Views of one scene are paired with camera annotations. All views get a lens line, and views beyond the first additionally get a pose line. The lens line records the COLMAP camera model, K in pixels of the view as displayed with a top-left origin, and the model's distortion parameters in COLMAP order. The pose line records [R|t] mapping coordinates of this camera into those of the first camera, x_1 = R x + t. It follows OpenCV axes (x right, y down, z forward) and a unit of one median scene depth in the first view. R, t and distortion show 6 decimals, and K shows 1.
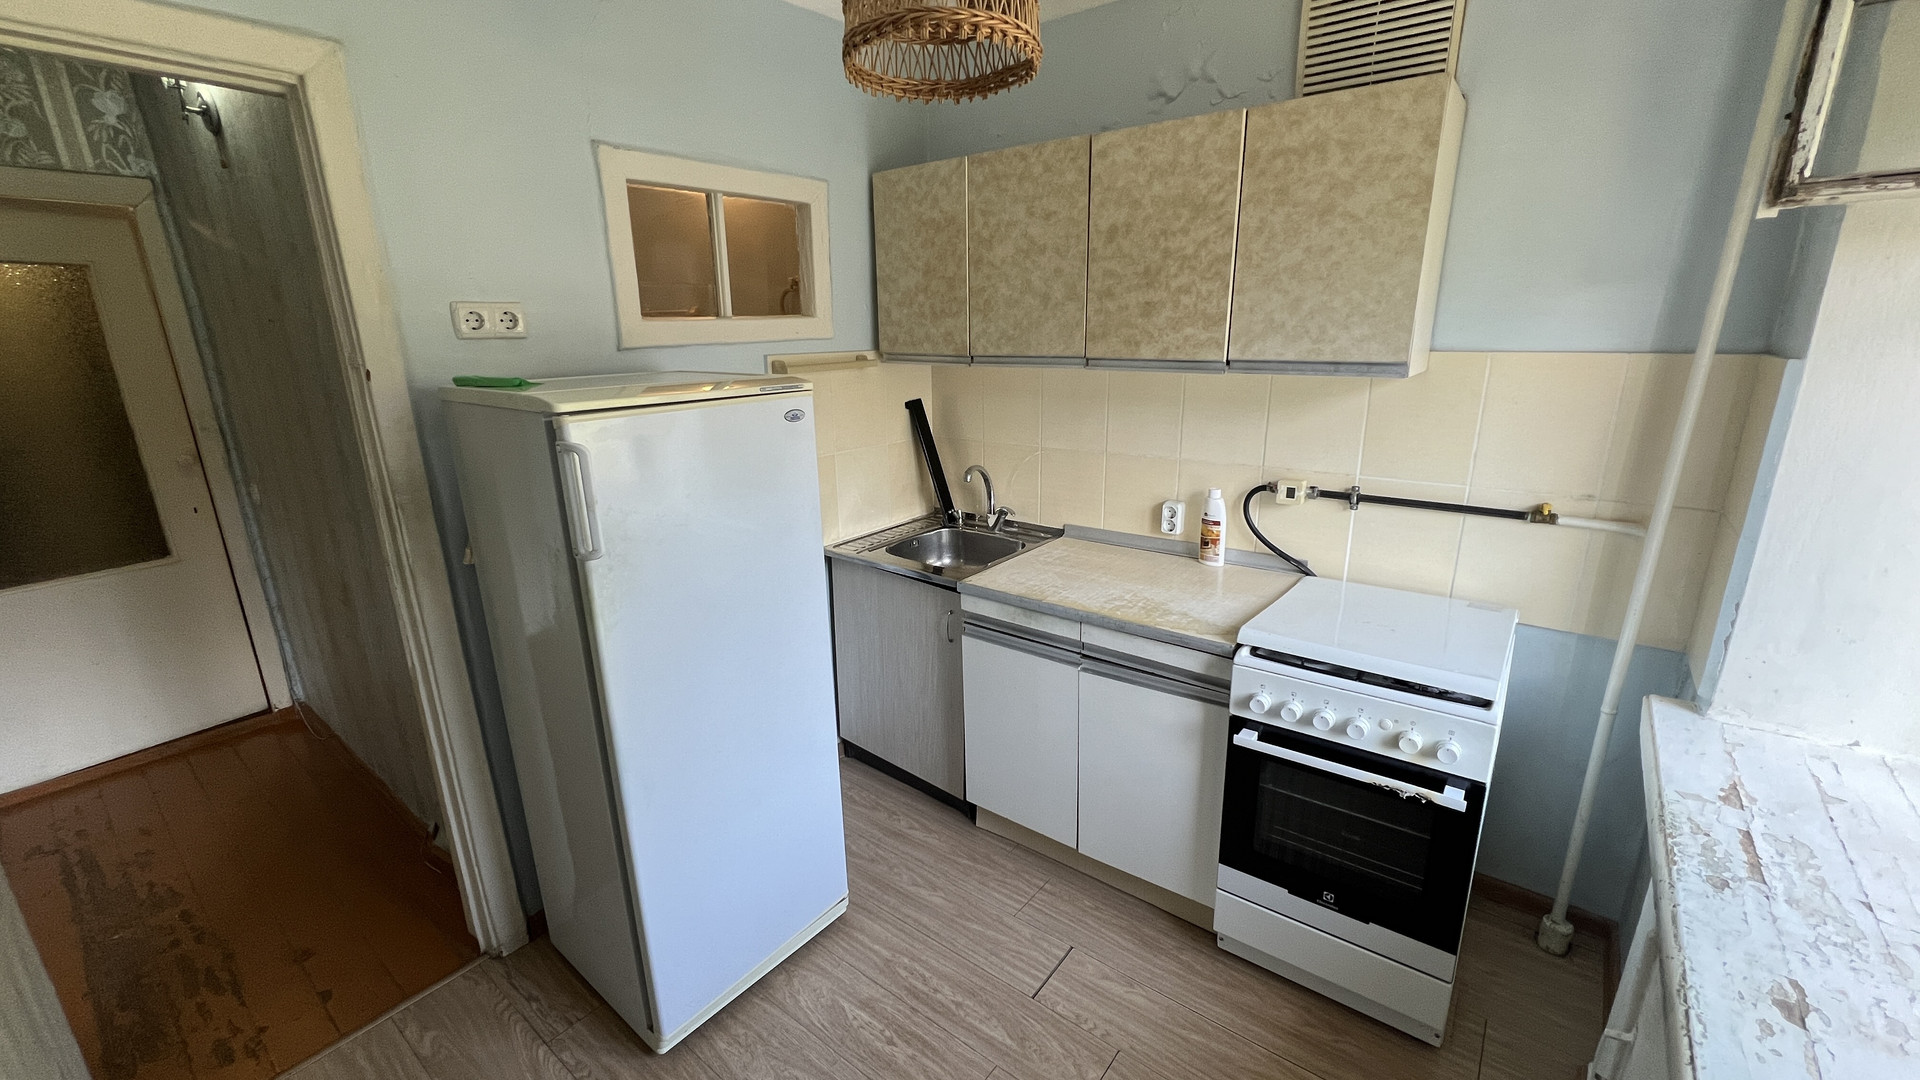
lens RADIAL K [[765.0, 0, 959.6], [0, 765.0, 541.4], [0, 0, 1]] dist [-0.002219, 0.000318]
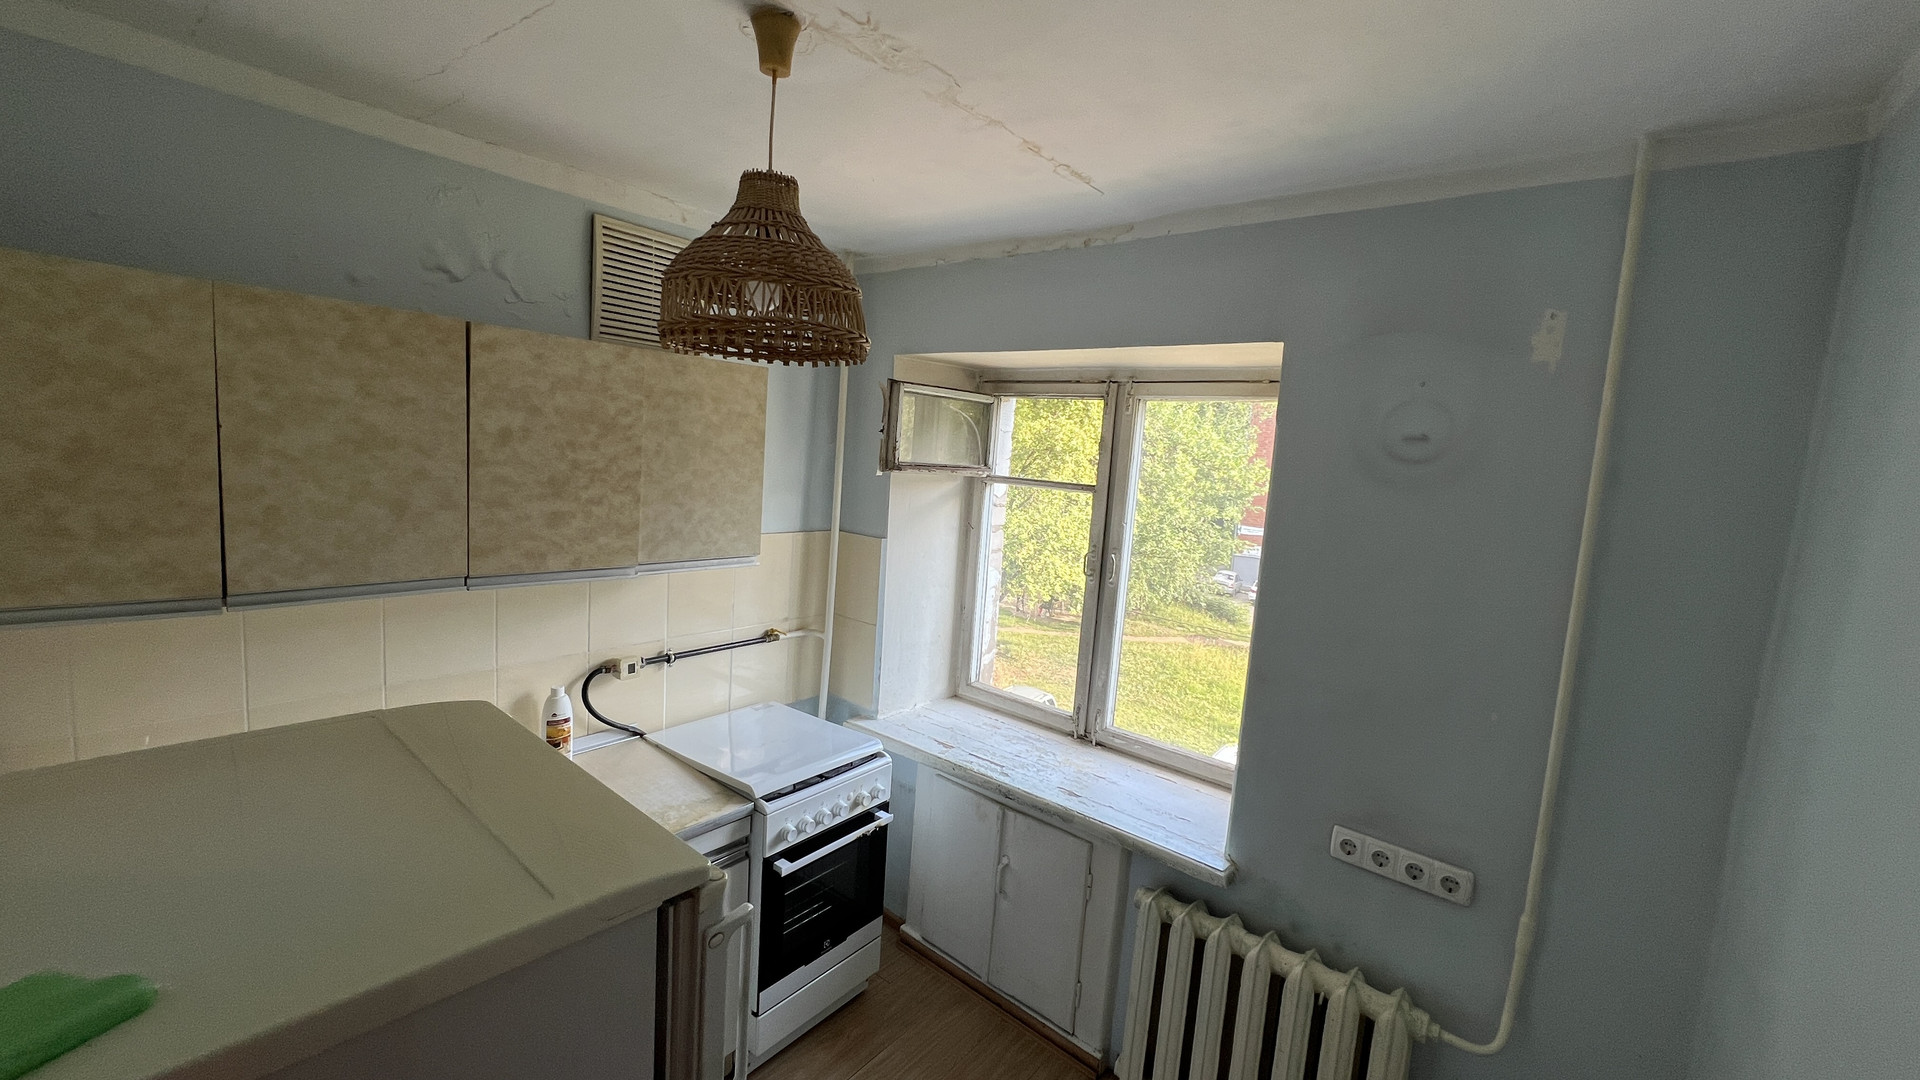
lens RADIAL K [[766.2, 0, 957.2], [0, 766.2, 540.9], [0, 0, 1]] dist [-0.000380, -0.000351]
pose [[0.016423, -0.104305, 0.994410, -0.690656], [0.204053, 0.973963, 0.098790, -0.277904], [-0.978822, 0.201289, 0.037279, 0.505746]]
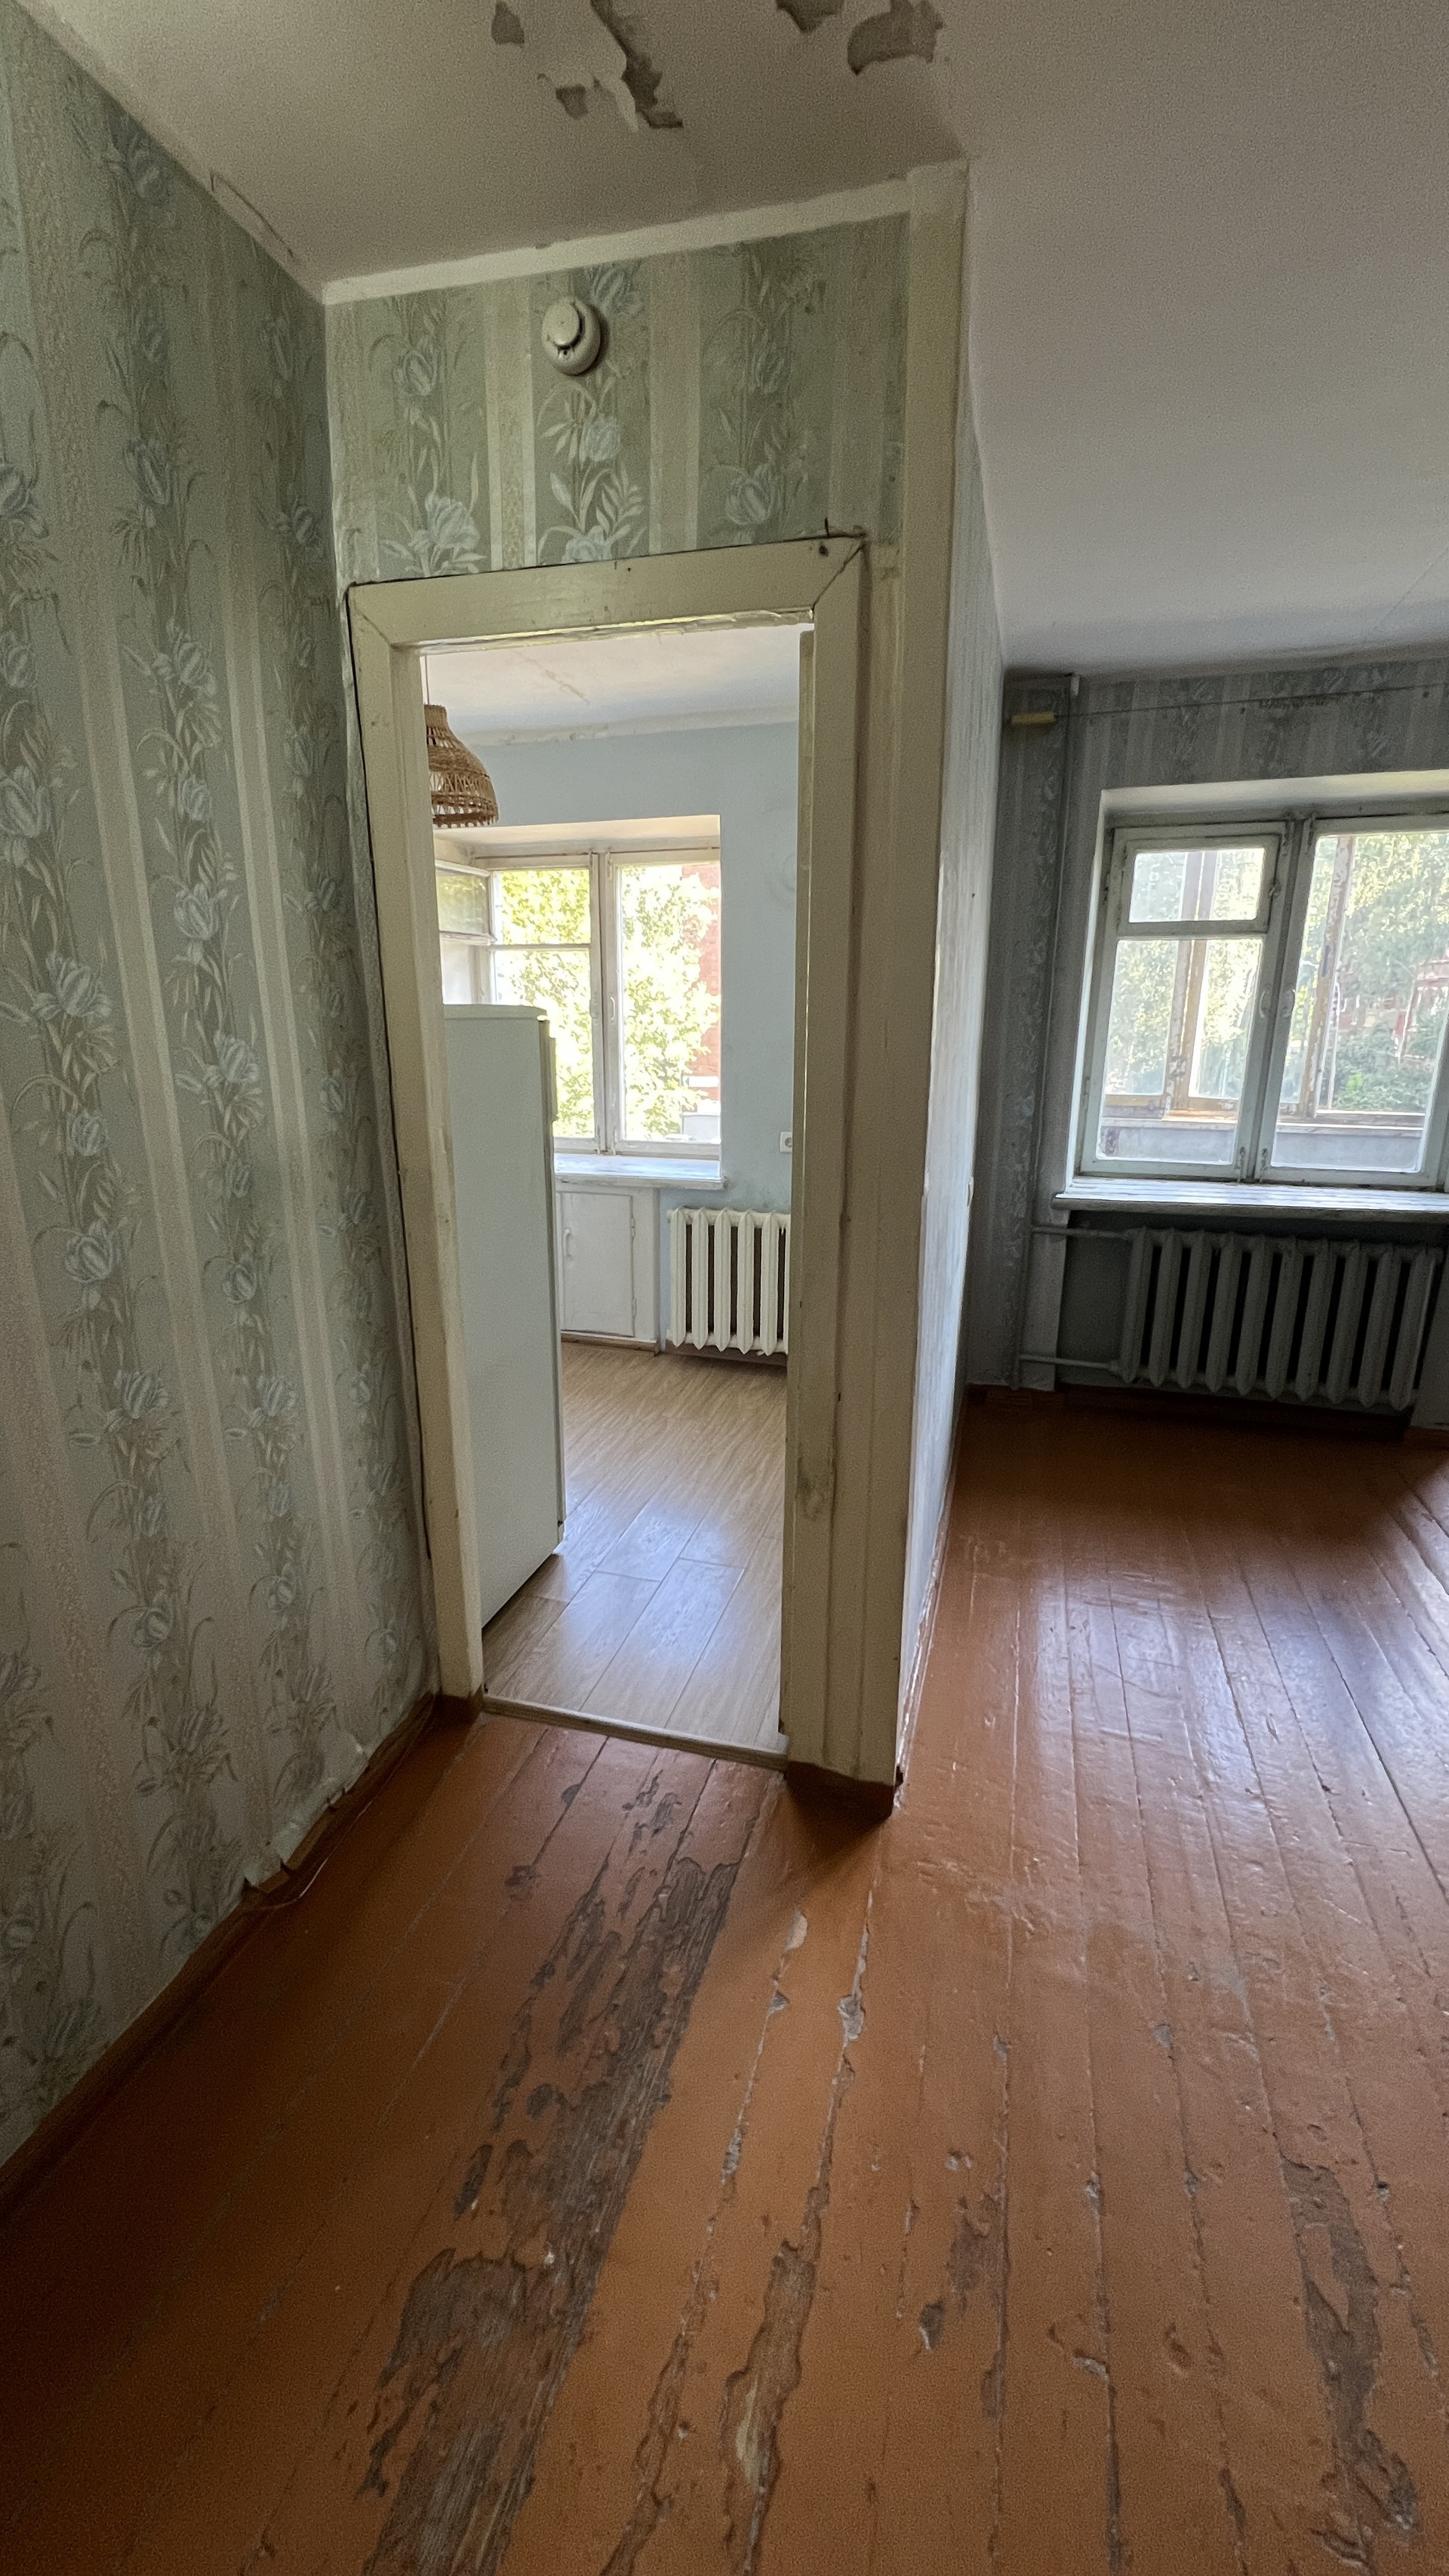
lens RADIAL K [[1026.3, 0, 723.0], [0, 1026.3, 1286.1], [0, 0, 1]] dist [-0.002219, 0.000318]
pose [[-0.371122, -0.227271, 0.900342, -1.662052], [0.253987, 0.907767, 0.333839, -0.178552], [-0.893174, 0.352571, -0.279168, 0.944137]]
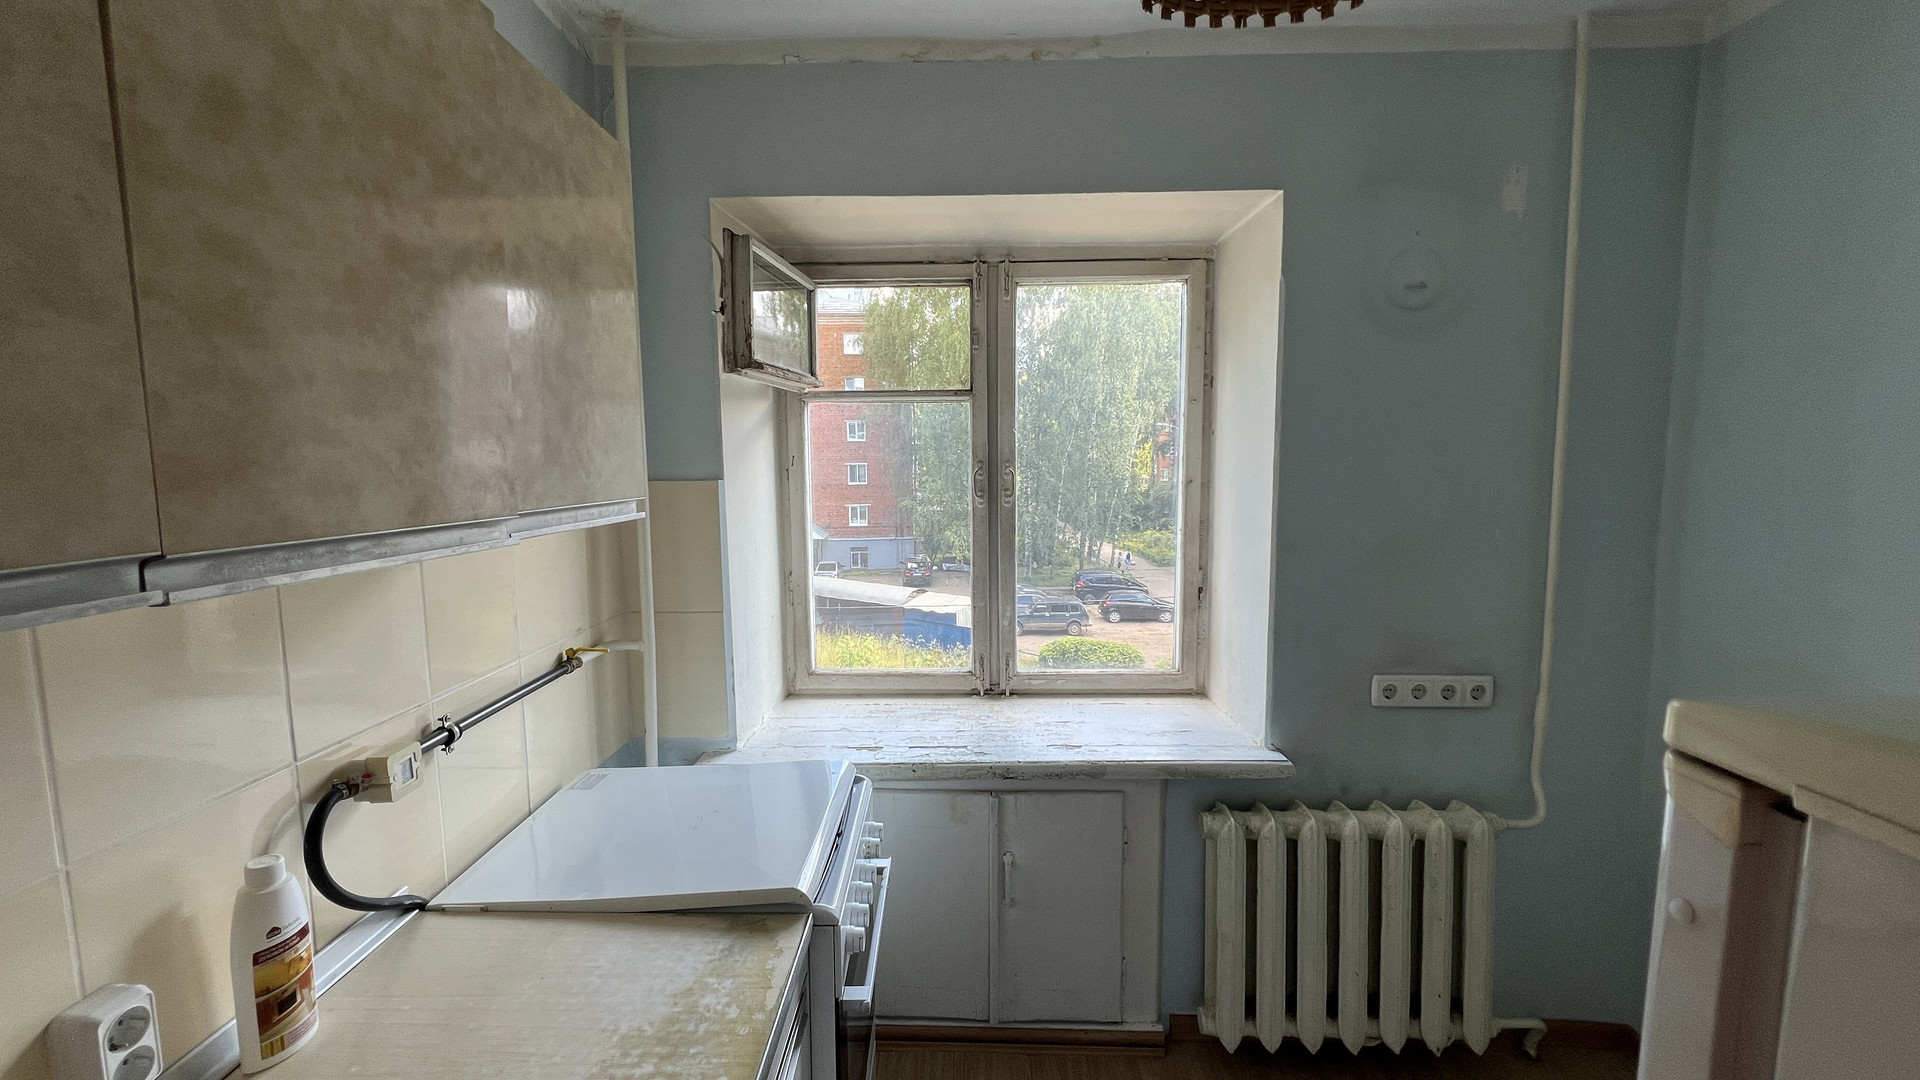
lens RADIAL K [[766.2, 0, 957.2], [0, 766.2, 540.9], [0, 0, 1]] dist [-0.000380, -0.000351]
pose [[-0.613686, -0.065255, 0.786849, -0.196342], [0.230864, 0.938194, 0.257863, -0.275444], [-0.755044, 0.339902, -0.560692, 1.042247]]
